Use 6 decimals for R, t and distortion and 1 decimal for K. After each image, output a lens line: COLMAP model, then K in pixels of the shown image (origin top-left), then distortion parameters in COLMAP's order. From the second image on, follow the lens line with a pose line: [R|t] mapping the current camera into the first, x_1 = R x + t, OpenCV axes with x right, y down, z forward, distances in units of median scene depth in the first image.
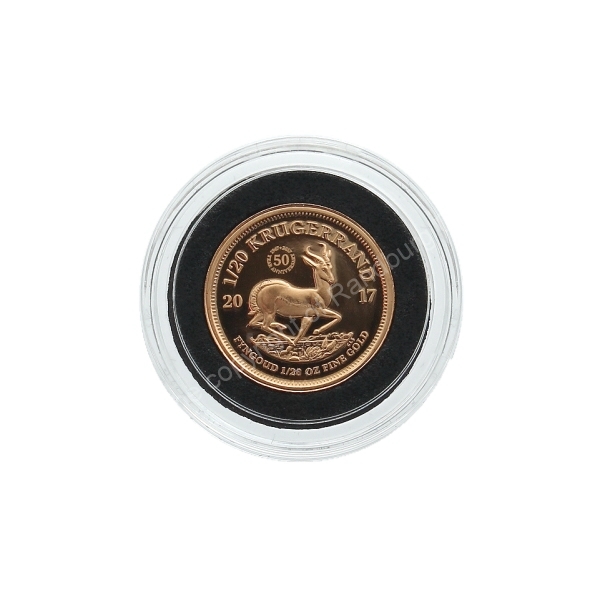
lens RADIAL K [[3067.9, 0, 300.6], [0, 3067.9, 299.5], [0, 0, 1]] dist [-3.424655, 0.000000]
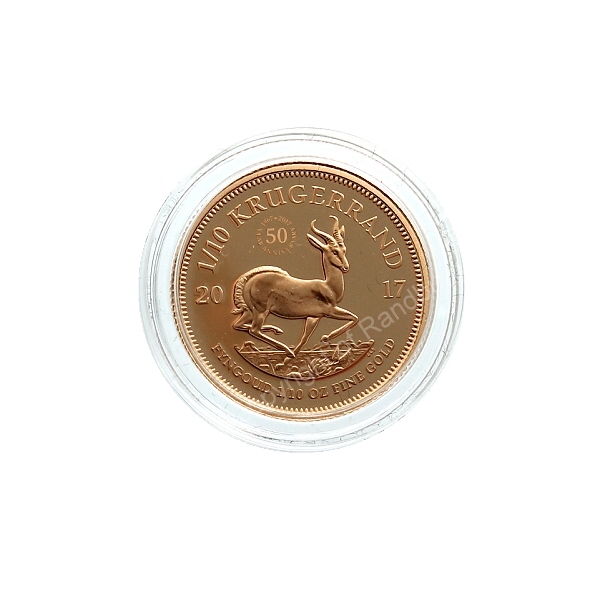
lens RADIAL K [[3067.9, 0, 300.2], [0, 3067.9, 300.3], [0, 0, 1]] dist [-3.424655, 0.000000]
pose [[0.999976, 0.006938, 0.000840, -0.001277], [-0.006939, 0.999975, 0.001515, 0.000559], [-0.000829, -0.001521, 0.999998, 0.272775]]
